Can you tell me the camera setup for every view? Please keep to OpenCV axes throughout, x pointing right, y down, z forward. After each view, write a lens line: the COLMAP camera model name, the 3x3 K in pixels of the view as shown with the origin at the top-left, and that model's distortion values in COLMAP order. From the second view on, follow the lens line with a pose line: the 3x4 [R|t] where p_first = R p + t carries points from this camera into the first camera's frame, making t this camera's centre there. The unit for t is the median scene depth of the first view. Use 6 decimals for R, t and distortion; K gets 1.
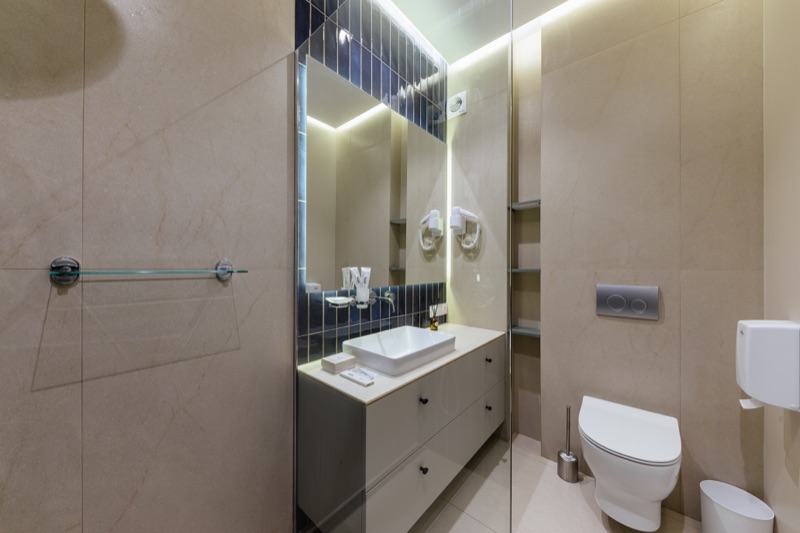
lens RADIAL K [[275.5, 0, 400.0], [0, 275.5, 266.5], [0, 0, 1]] dist [0.001983, -0.000213]
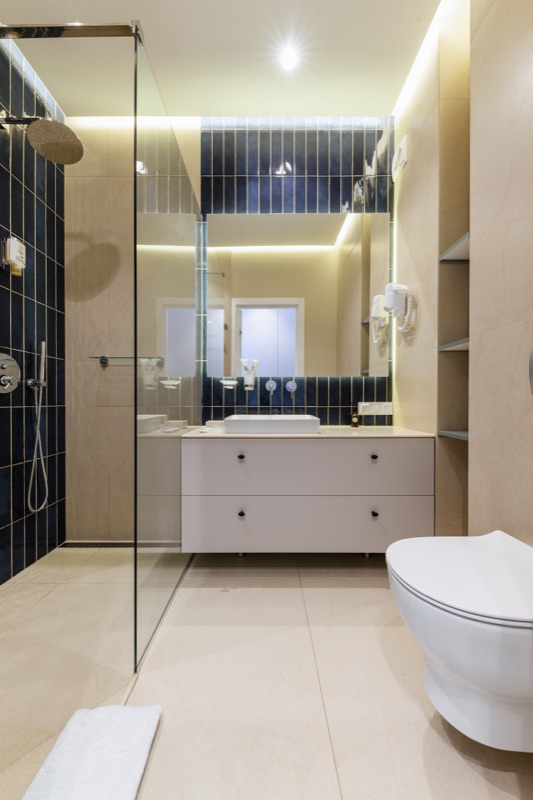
lens RADIAL K [[275.5, 0, 268.1], [0, 275.5, 403.3], [0, 0, 1]] dist [0.001983, -0.000213]
pose [[0.656322, 0.000844, -0.754480, 0.924734], [0.002693, 0.999990, 0.003462, 0.219854], [0.754476, -0.004304, 0.656314, 0.263508]]
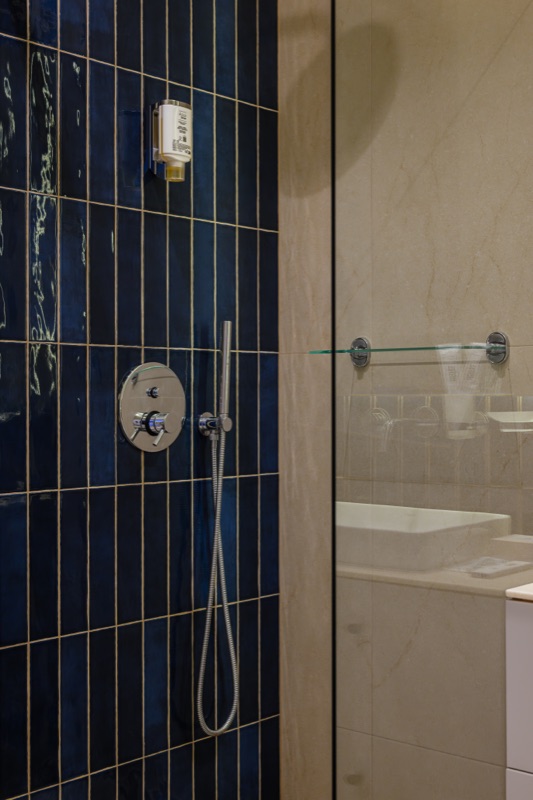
lens RADIAL K [[1156.1, 0, 266.5], [0, 1156.1, 400.0], [0, 0, 1]] dist [0.011823, 0.017499]
pose [[-0.008774, -0.002725, -0.999958, 1.429489], [0.002461, 0.999993, -0.002747, 0.099772], [0.999958, -0.002485, -0.008767, 0.400855]]
